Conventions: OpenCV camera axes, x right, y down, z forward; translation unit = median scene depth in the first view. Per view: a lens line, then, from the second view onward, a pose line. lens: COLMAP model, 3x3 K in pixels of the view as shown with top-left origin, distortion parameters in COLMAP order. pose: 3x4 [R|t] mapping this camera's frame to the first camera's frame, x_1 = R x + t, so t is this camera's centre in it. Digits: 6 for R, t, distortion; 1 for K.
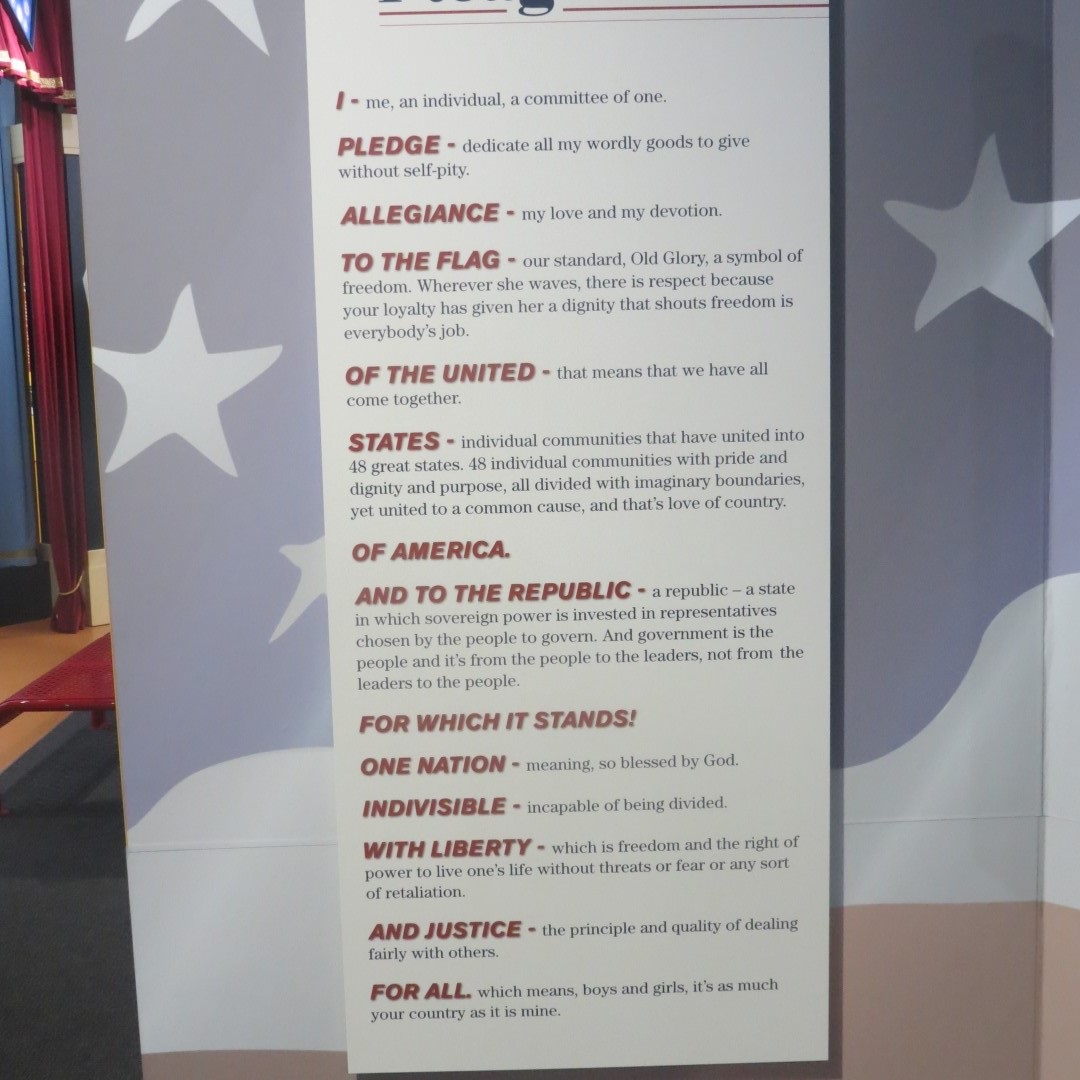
lens RADIAL K [[1620.7, 0, 539.9], [0, 1620.7, 541.7], [0, 0, 1]] dist [-0.074998, 0.000000]
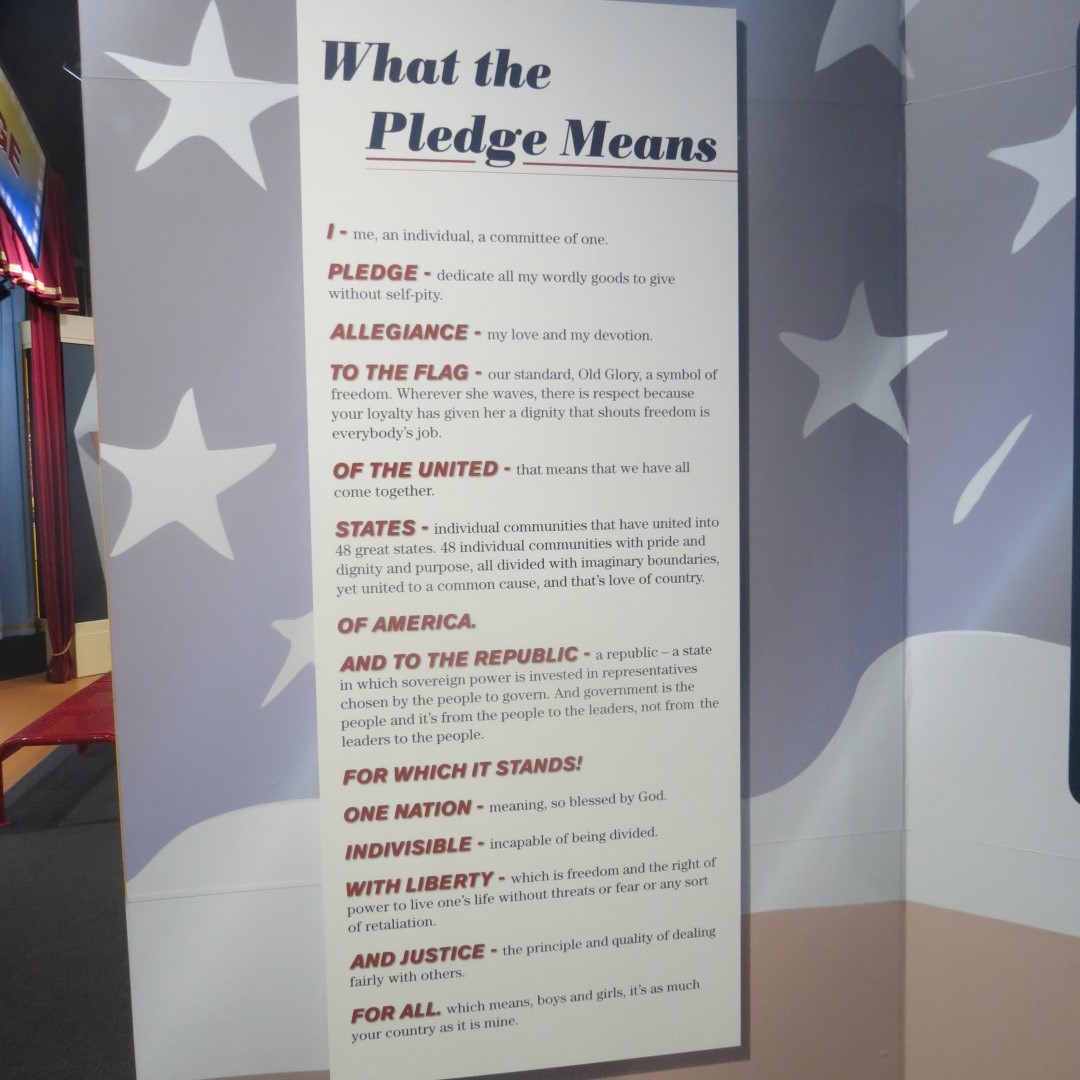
lens RADIAL K [[1028.3, 0, 540.0], [0, 1028.3, 539.9], [0, 0, 1]] dist [-0.039852, 0.000000]
pose [[0.987684, -0.003049, 0.156434, -0.087903], [0.013962, 0.997539, -0.068706, -0.001927], [-0.155840, 0.070044, 0.985296, 0.262014]]
